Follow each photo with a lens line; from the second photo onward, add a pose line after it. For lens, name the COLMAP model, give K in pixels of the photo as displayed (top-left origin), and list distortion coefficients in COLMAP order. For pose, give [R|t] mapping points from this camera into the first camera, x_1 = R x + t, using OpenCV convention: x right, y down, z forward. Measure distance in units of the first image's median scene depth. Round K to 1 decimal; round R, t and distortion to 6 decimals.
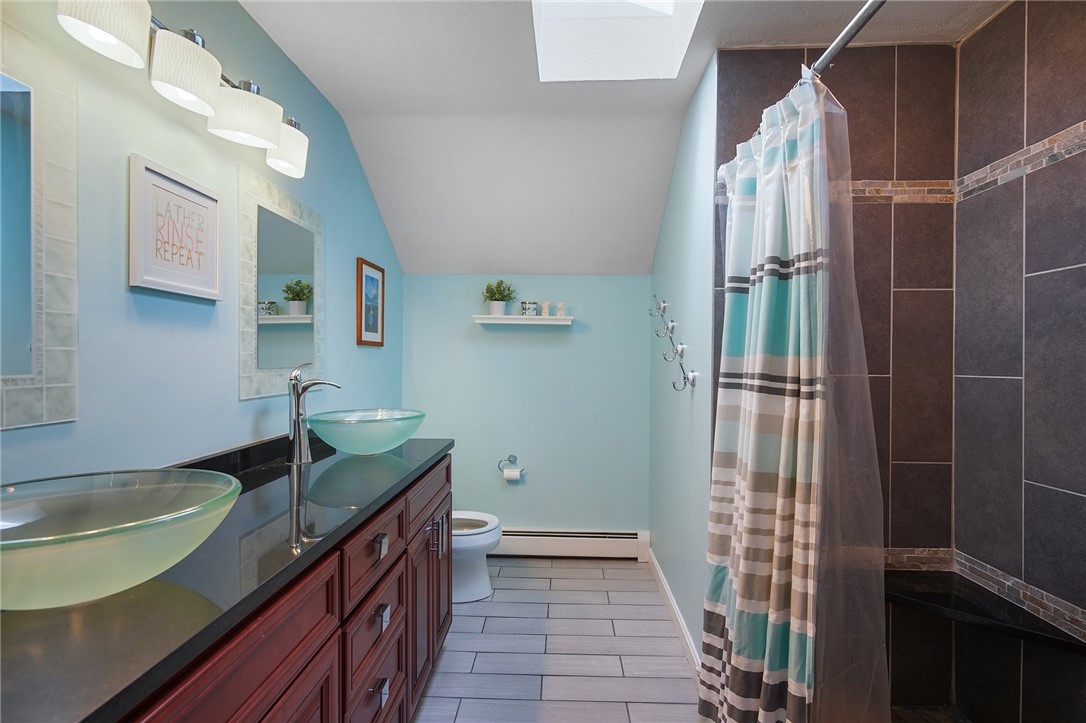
lens RADIAL K [[521.5, 0, 542.3], [0, 521.5, 360.8], [0, 0, 1]] dist [-0.003206, -0.000137]
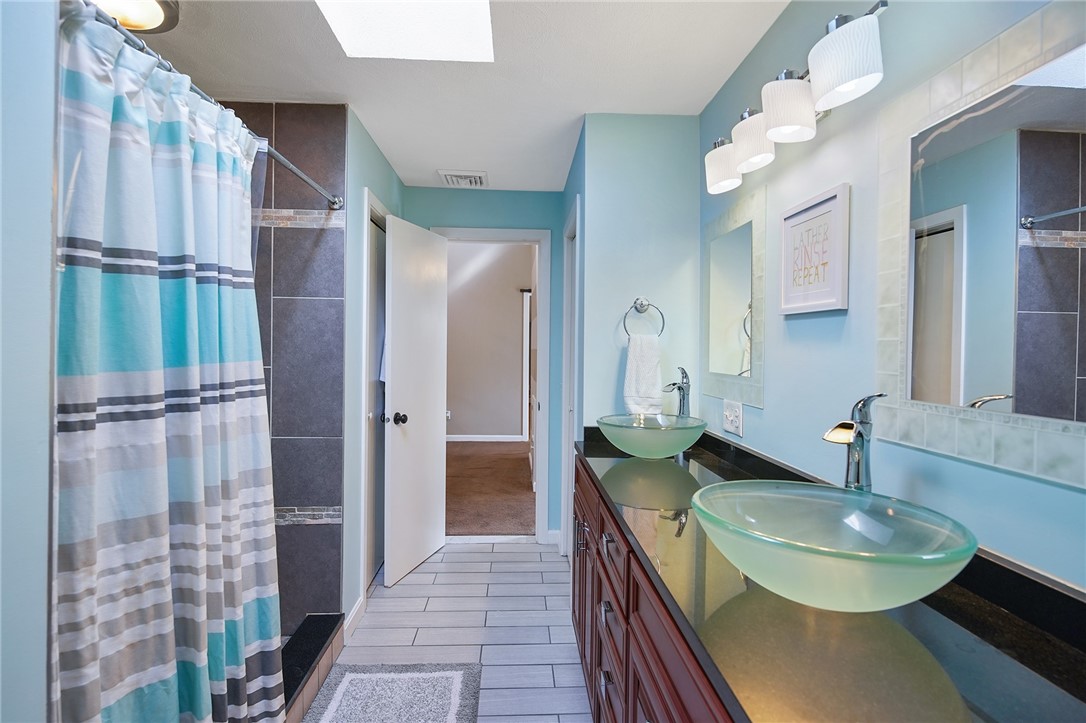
lens RADIAL K [[521.5, 0, 541.9], [0, 521.5, 355.7], [0, 0, 1]] dist [-0.003206, -0.000137]
pose [[-0.995768, -0.010206, -0.091340, -0.063694], [-0.011960, 0.999754, 0.018675, -0.053662], [0.091126, 0.019688, -0.995645, 1.980241]]
